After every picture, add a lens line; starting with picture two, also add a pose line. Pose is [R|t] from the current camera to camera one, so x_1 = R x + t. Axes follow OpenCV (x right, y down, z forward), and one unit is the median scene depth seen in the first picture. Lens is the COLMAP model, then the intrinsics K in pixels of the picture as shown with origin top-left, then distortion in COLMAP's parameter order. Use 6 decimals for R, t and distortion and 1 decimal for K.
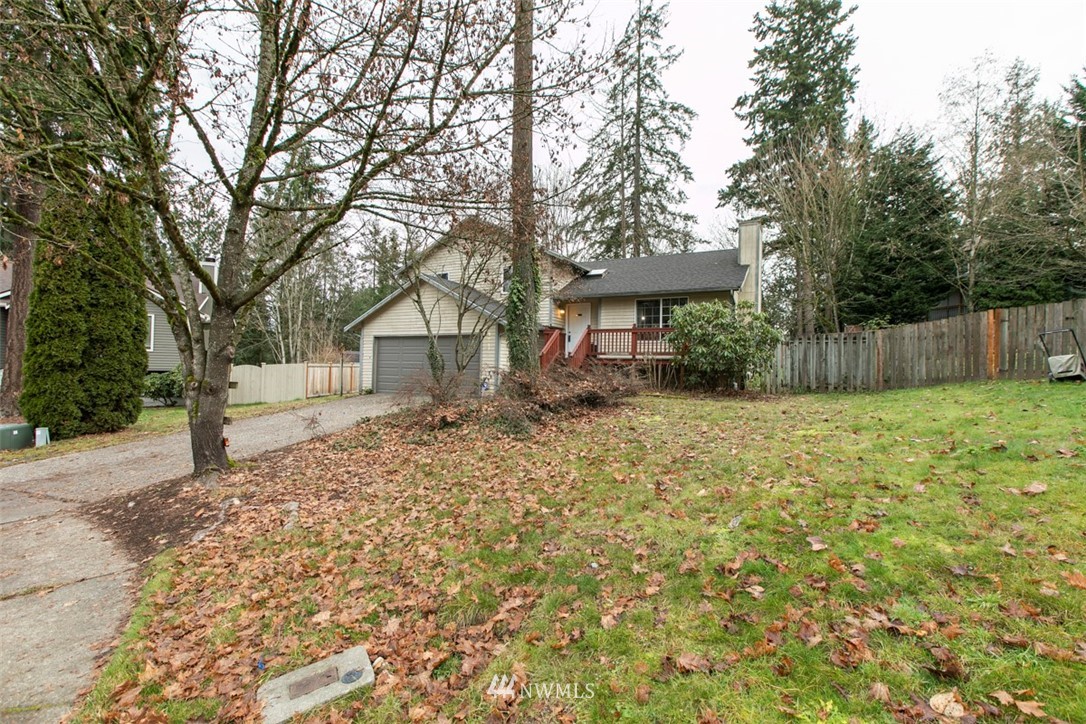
lens RADIAL K [[493.7, 0, 543.0], [0, 493.7, 362.0], [0, 0, 1]] dist [0.001309, -0.000022]
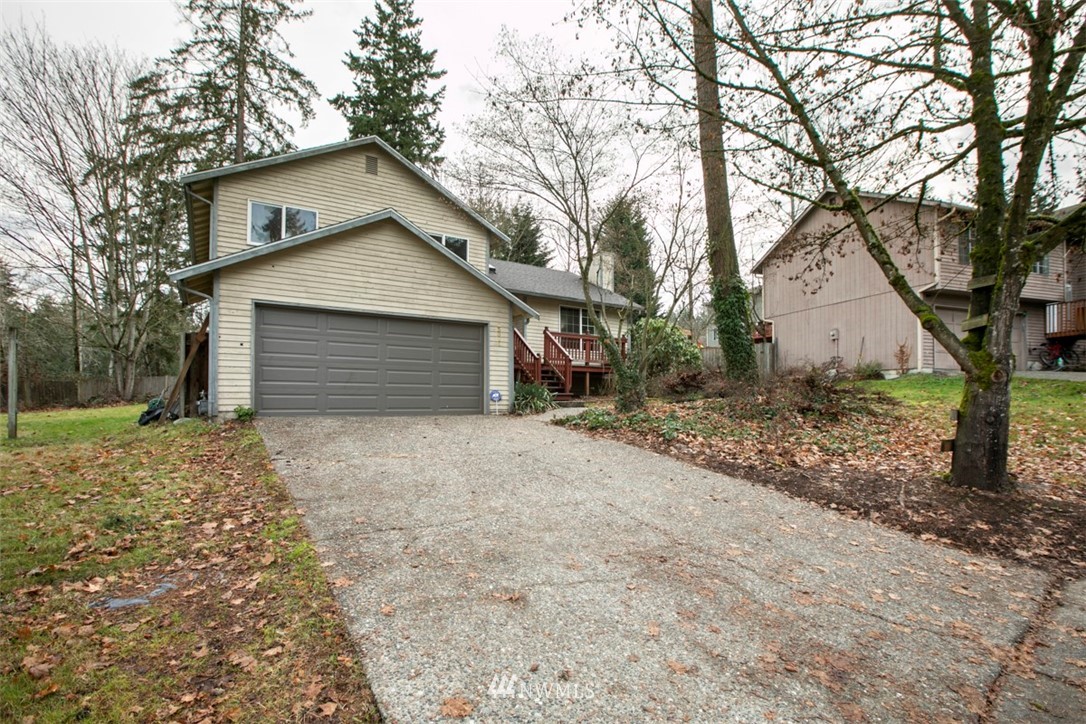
lens RADIAL K [[523.5, 0, 547.7], [0, 523.5, 390.0], [0, 0, 1]] dist [-0.029824, -0.000026]
pose [[0.453854, -0.001415, 0.891075, -0.310813], [0.001902, 0.999998, 0.000619, 0.016345], [-0.891074, 0.001414, 0.453856, 0.237103]]
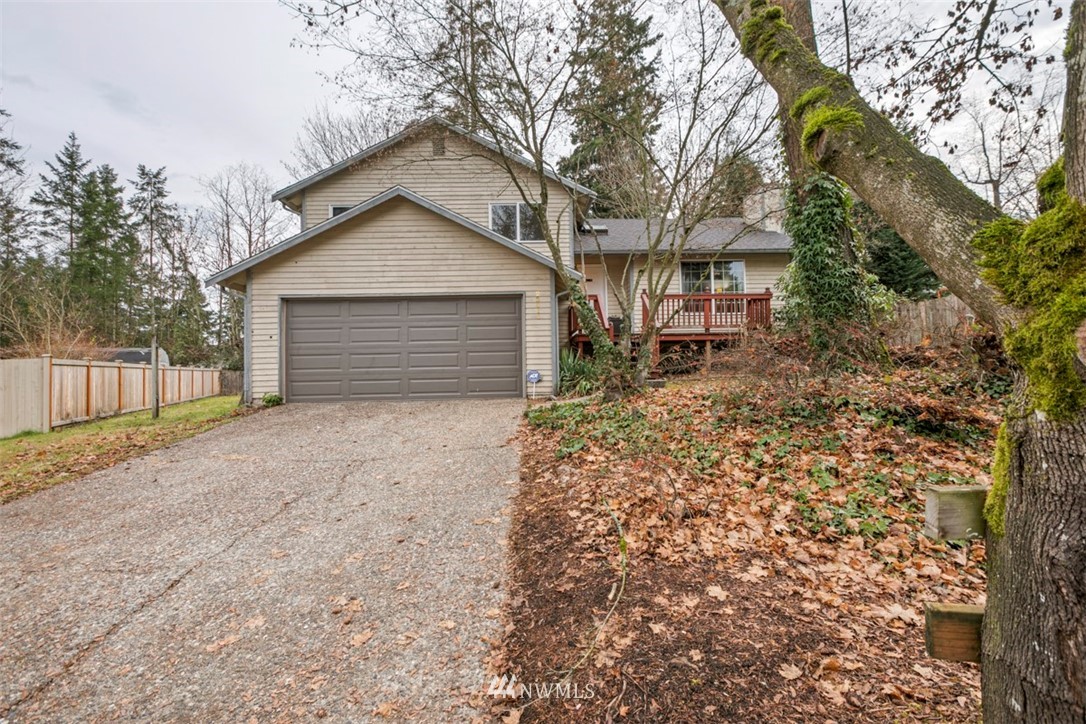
lens RADIAL K [[493.7, 0, 543.0], [0, 493.7, 362.0], [0, 0, 1]] dist [0.001309, -0.000022]
pose [[0.861172, -0.026426, 0.507626, -0.172784], [0.033927, 0.999409, -0.005529, 0.014061], [-0.507180, 0.021984, 0.861560, 0.184735]]
